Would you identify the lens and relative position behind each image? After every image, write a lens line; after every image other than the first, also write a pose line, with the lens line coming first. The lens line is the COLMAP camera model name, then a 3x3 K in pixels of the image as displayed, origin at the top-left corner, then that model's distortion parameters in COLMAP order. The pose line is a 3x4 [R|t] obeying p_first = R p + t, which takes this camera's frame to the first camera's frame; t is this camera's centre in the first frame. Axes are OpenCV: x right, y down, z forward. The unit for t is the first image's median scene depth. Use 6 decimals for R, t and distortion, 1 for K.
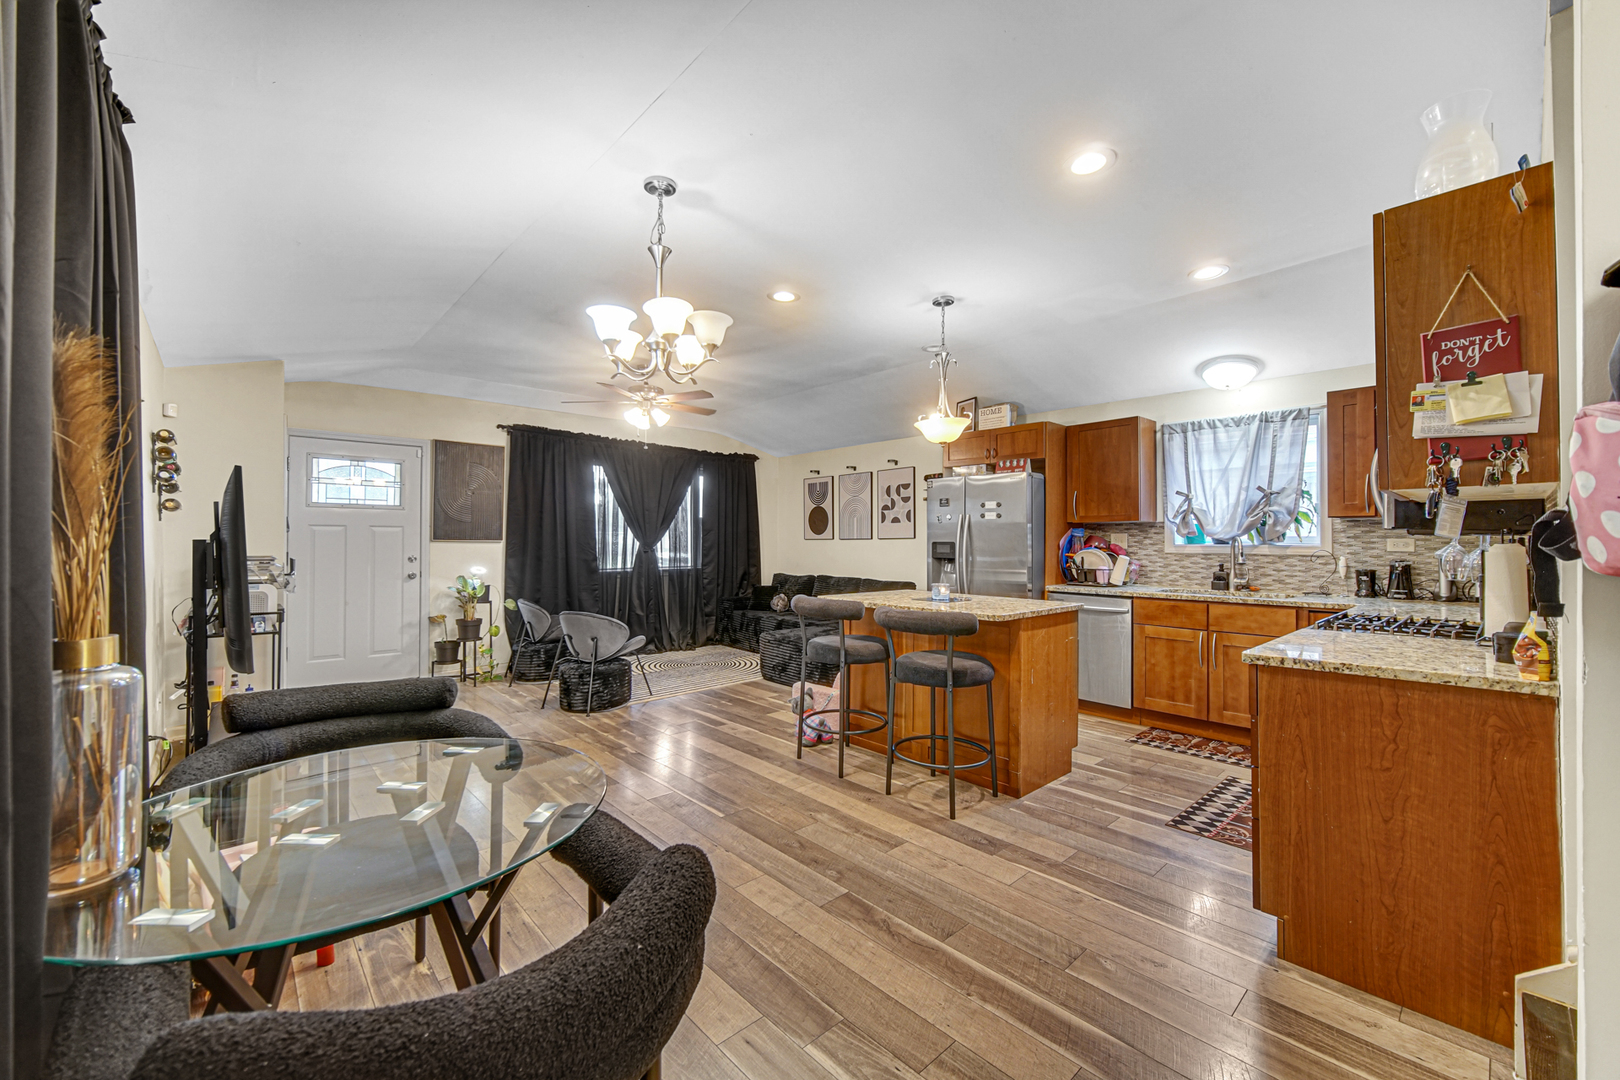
lens RADIAL K [[644.5, 0, 806.7], [0, 644.5, 537.4], [0, 0, 1]] dist [-0.003209, -0.000141]
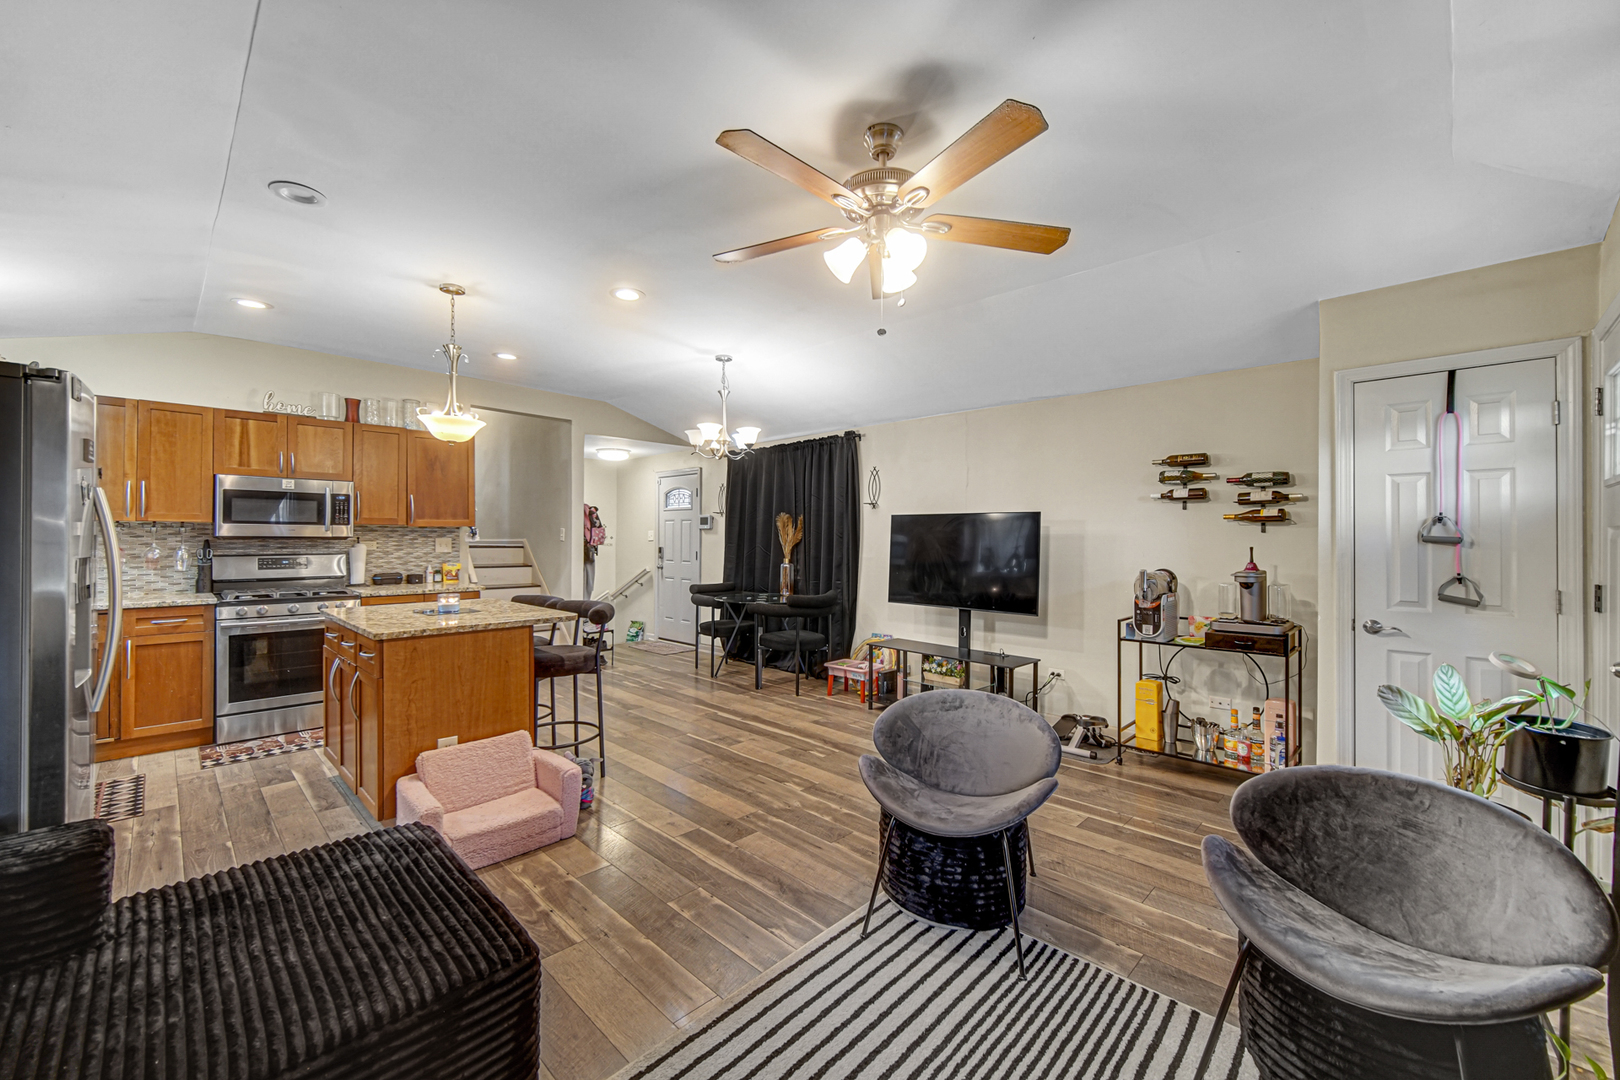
lens RADIAL K [[644.5, 0, 806.0], [0, 644.5, 537.2], [0, 0, 1]] dist [-0.003209, -0.000141]
pose [[-0.998323, -0.007500, -0.057406, -0.215456], [-0.007193, 0.999959, -0.005544, -0.006521], [0.057446, -0.005122, -0.998335, 1.708652]]
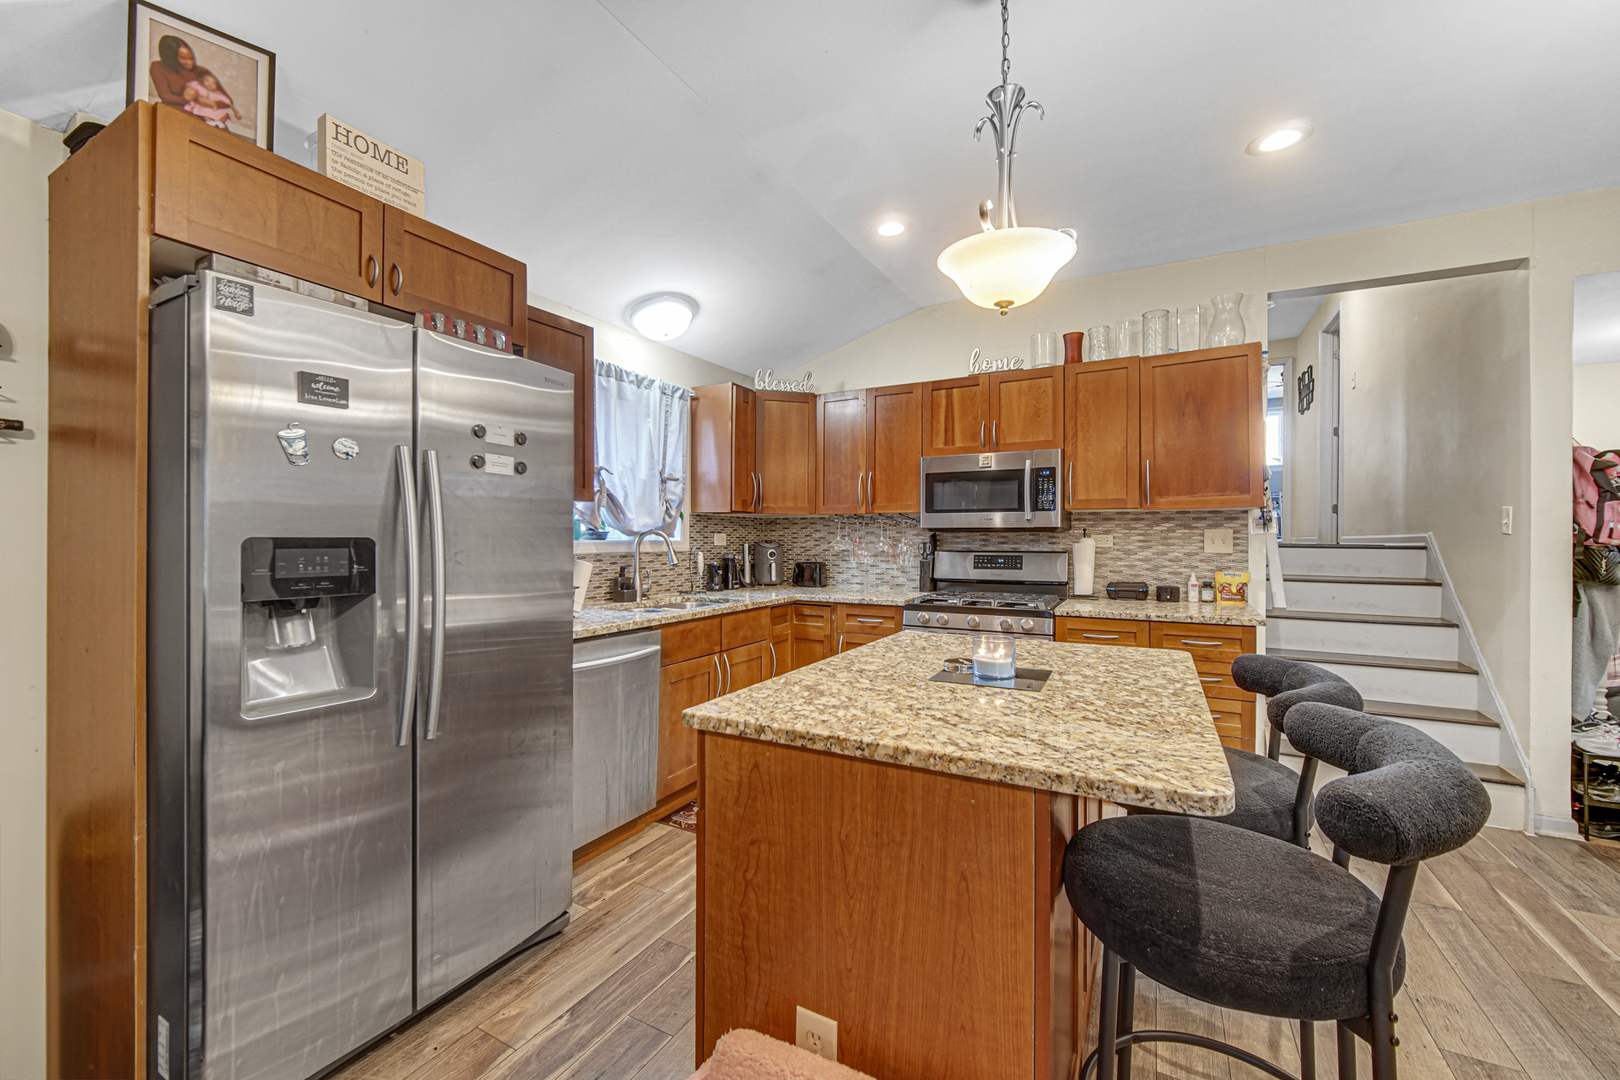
lens RADIAL K [[644.5, 0, 805.2], [0, 644.5, 537.4], [0, 0, 1]] dist [-0.003209, -0.000141]
pose [[-0.334088, -0.001435, 0.942541, -0.128322], [-0.006328, 0.999980, -0.000721, 0.006867], [-0.942521, -0.006205, -0.334090, 1.105153]]
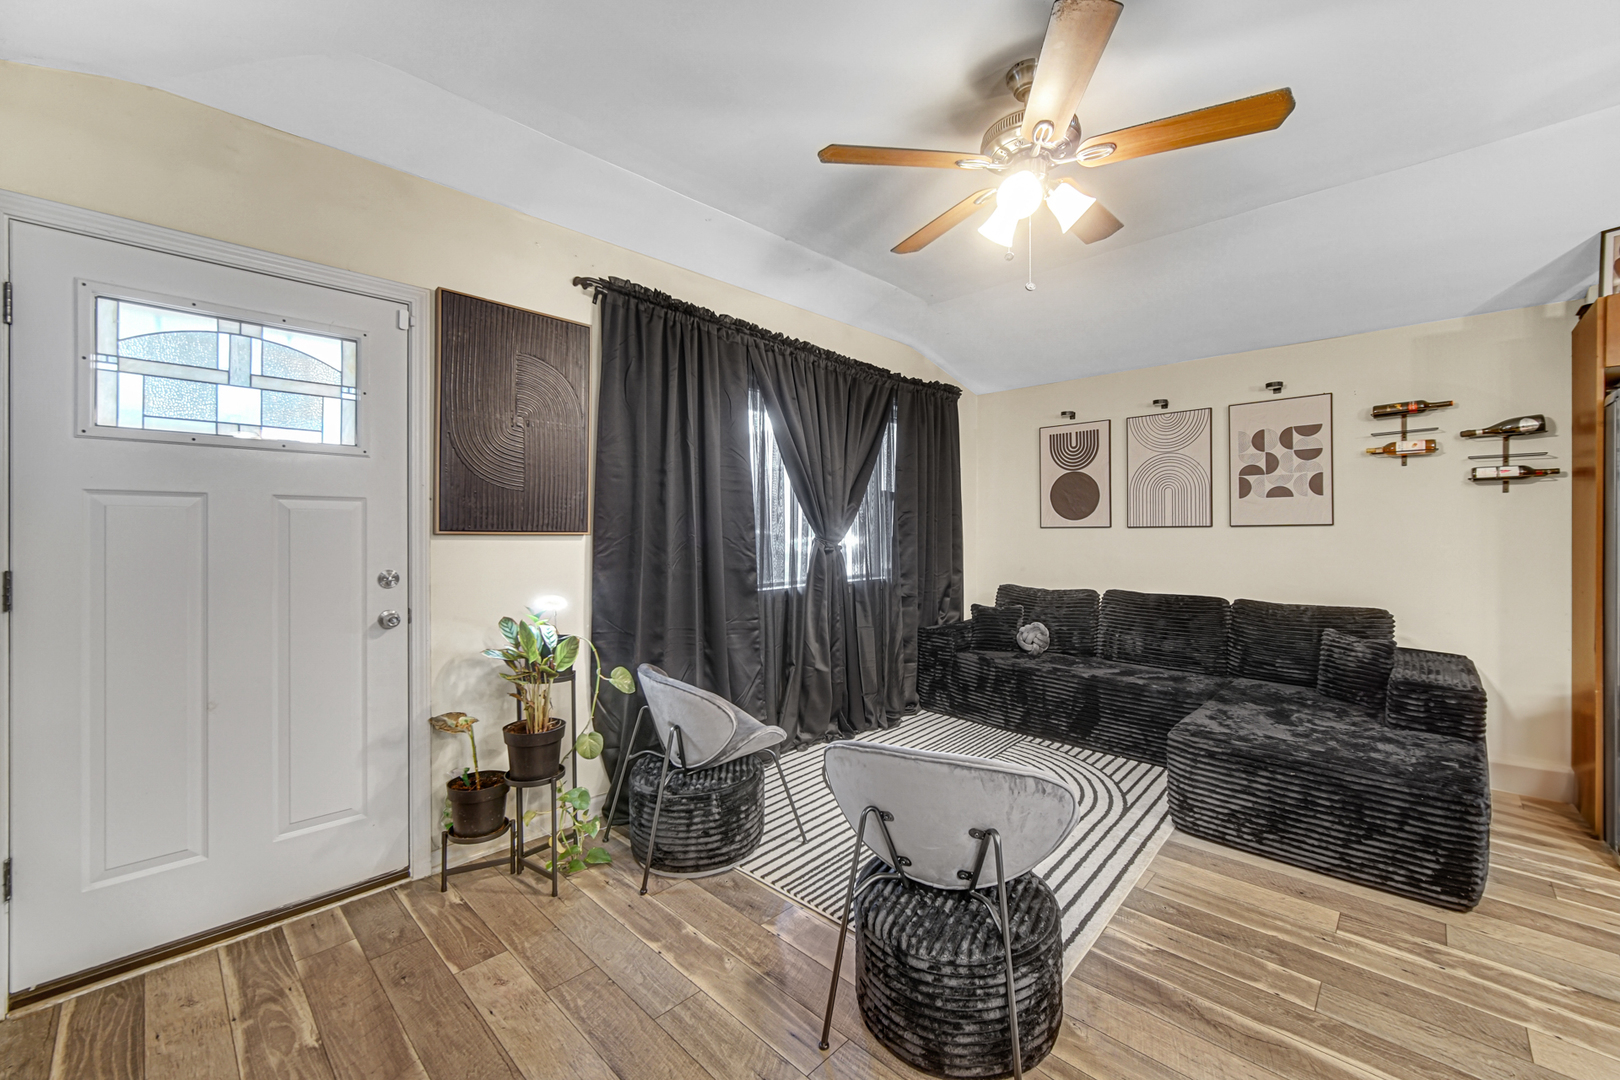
lens RADIAL K [[644.5, 0, 798.2], [0, 644.5, 534.2], [0, 0, 1]] dist [-0.003209, -0.000141]
pose [[0.998607, -0.004287, 0.052597, -0.487961], [0.003610, 0.999909, 0.012964, 0.000701], [-0.052648, -0.012756, 0.998532, 0.754904]]
